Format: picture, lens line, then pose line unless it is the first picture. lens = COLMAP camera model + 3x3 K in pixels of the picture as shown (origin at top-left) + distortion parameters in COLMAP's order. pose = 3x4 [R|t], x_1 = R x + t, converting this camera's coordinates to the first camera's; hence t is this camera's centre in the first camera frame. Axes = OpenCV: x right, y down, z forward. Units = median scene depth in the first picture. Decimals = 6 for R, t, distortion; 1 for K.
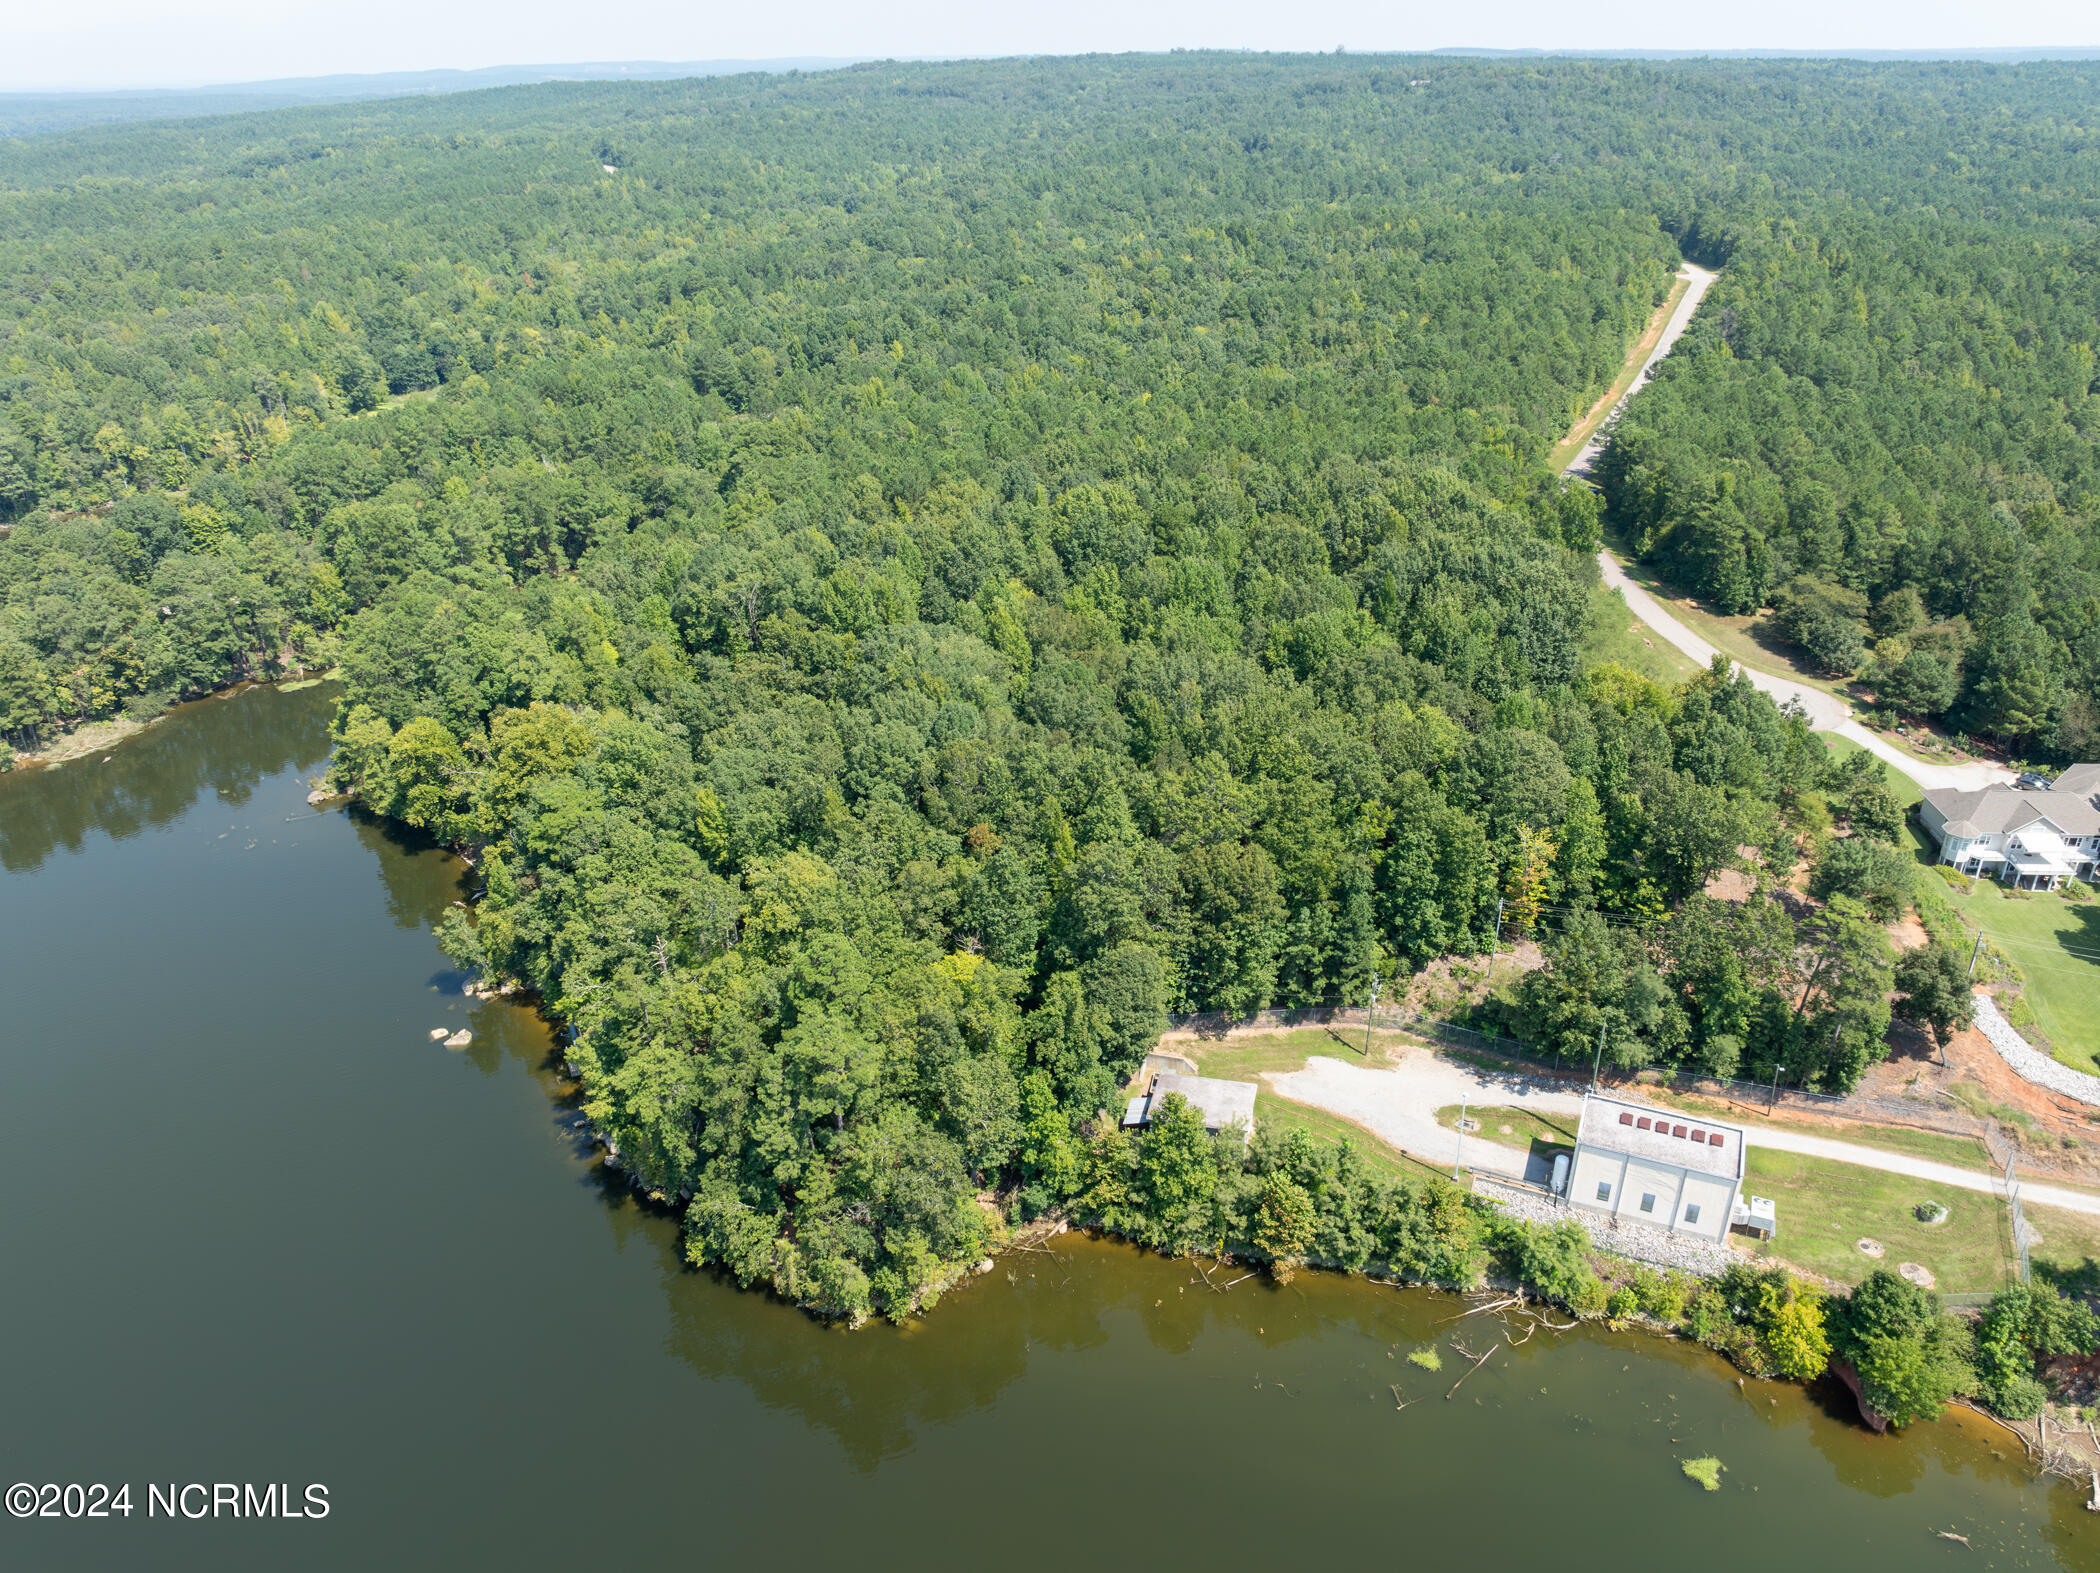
lens RADIAL K [[1495.7, 0, 1050.0], [0, 1495.7, 786.5], [0, 0, 1]] dist [-0.061610, 0.041464]
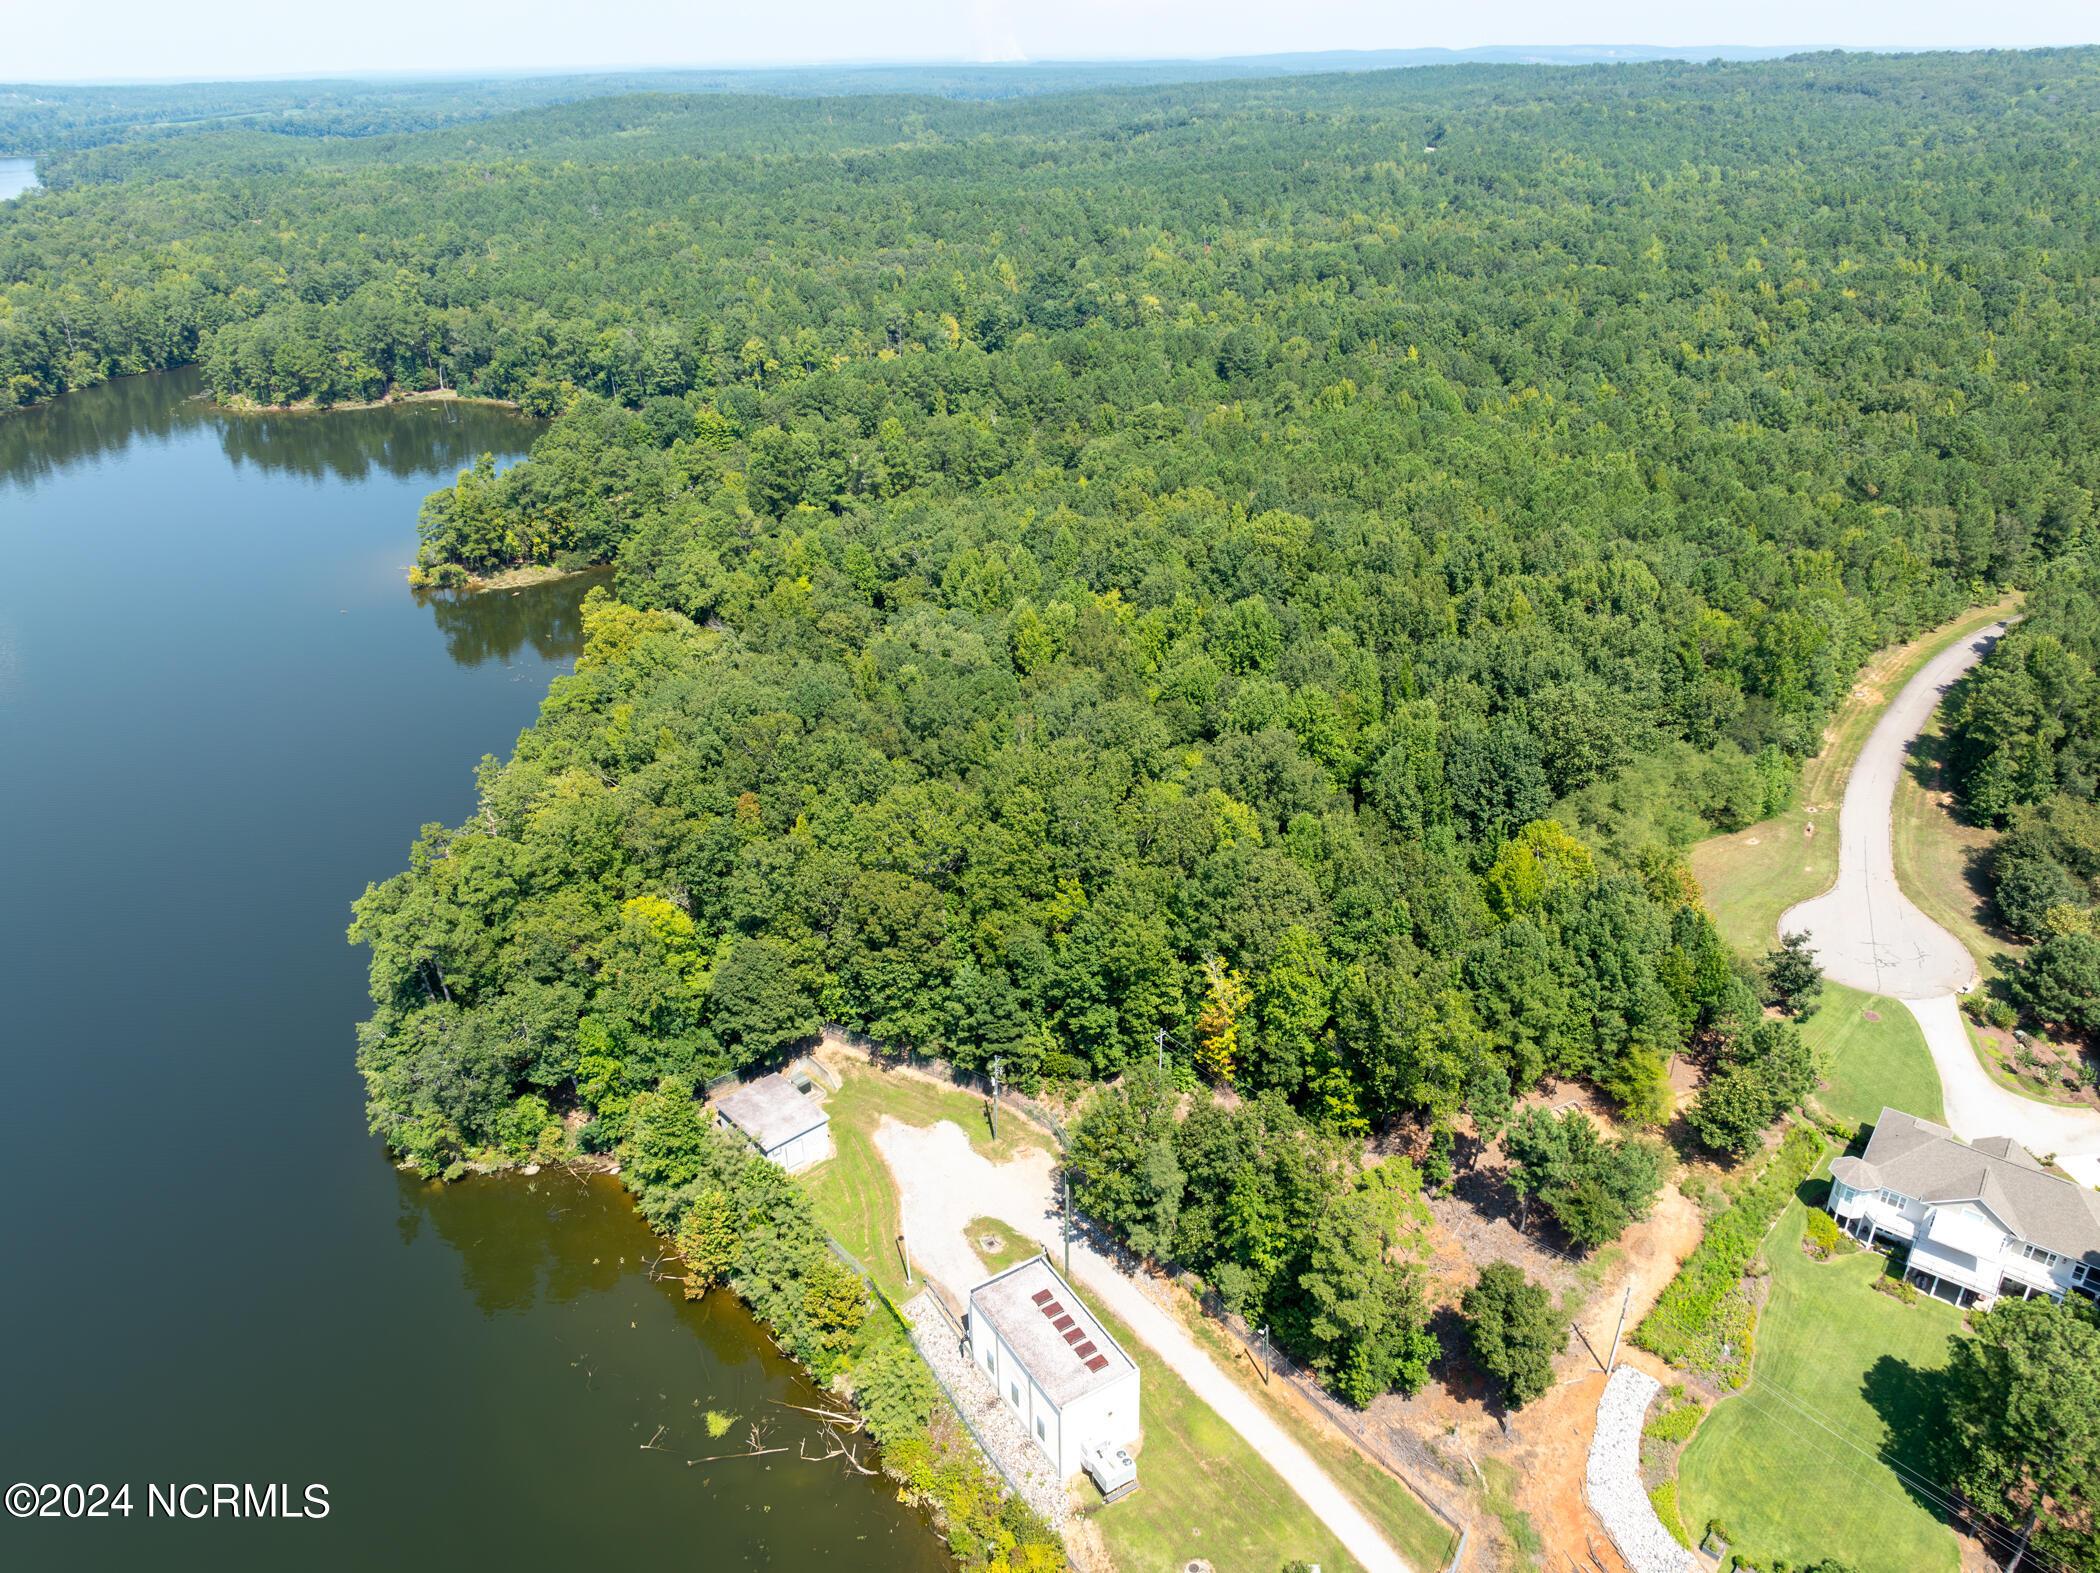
lens RADIAL K [[1495.7, 0, 1050.0], [0, 1495.7, 786.5], [0, 0, 1]] dist [-0.061610, 0.041464]
pose [[0.826374, 0.255747, -0.501696, 0.646949], [-0.250756, 0.964837, 0.078805, -0.113232], [0.504209, 0.060681, 0.861447, 0.206176]]
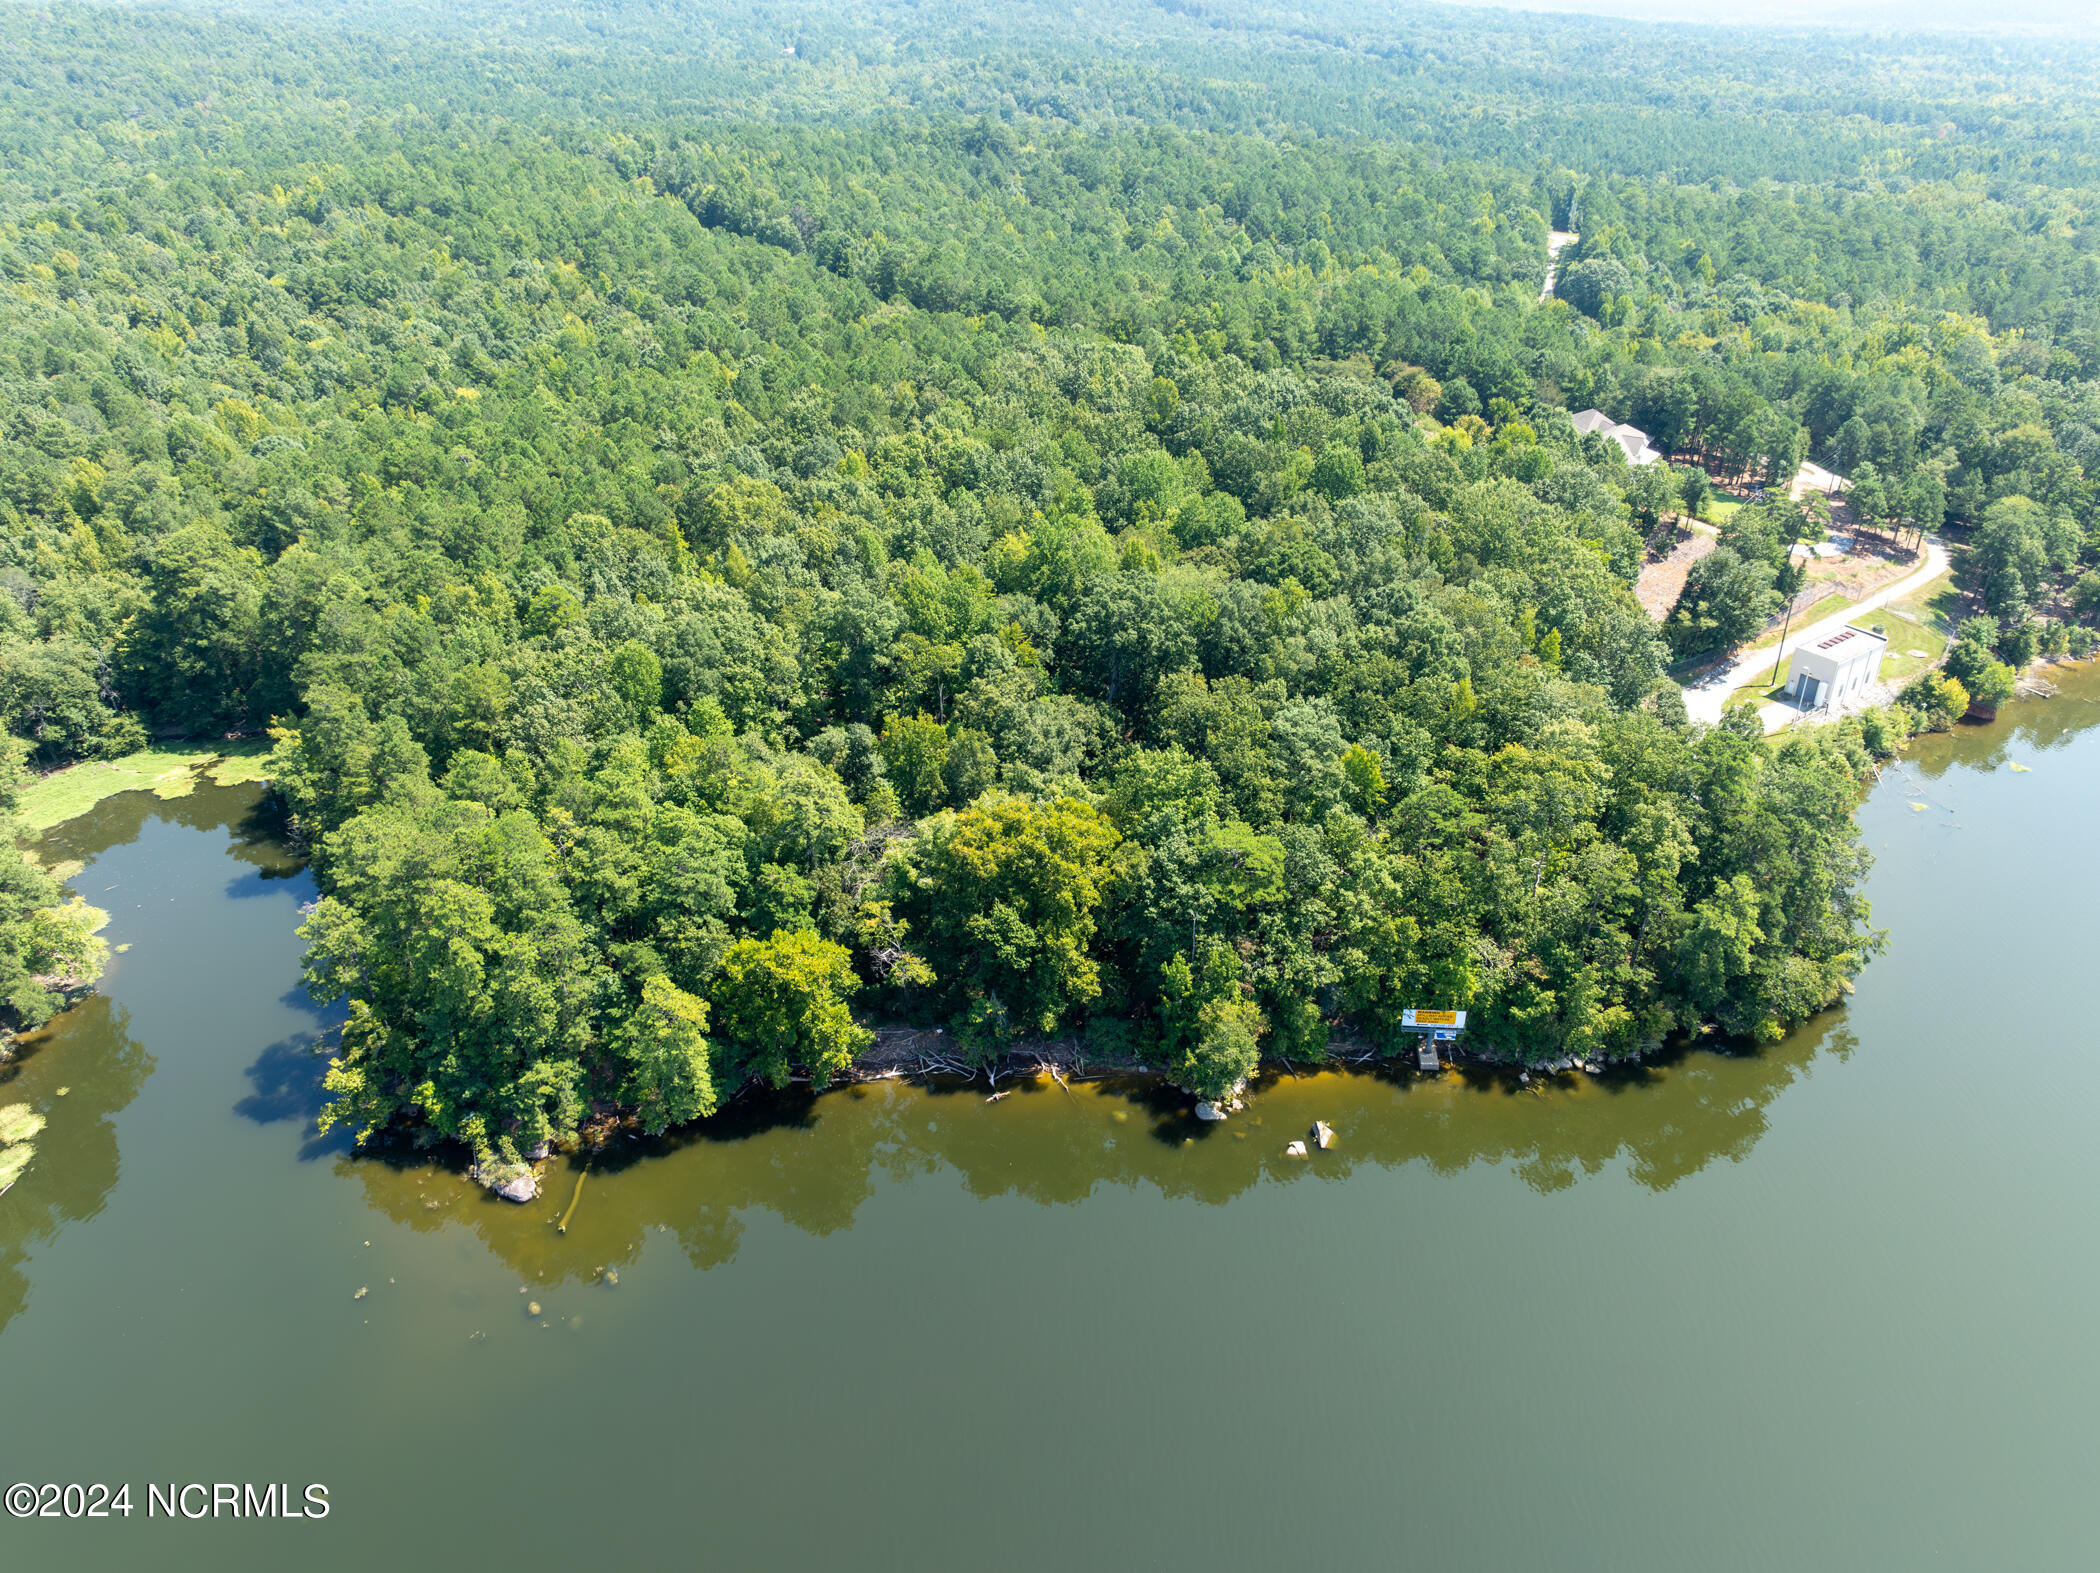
lens RADIAL K [[1483.4, 0, 1053.8], [0, 1483.4, 798.9], [0, 0, 1]] dist [-0.041207, 0.005541]
pose [[0.502180, -0.421026, 0.755349, -1.107724], [0.387430, 0.890447, 0.238753, -0.280729], [-0.773119, 0.172748, 0.610282, 0.608315]]
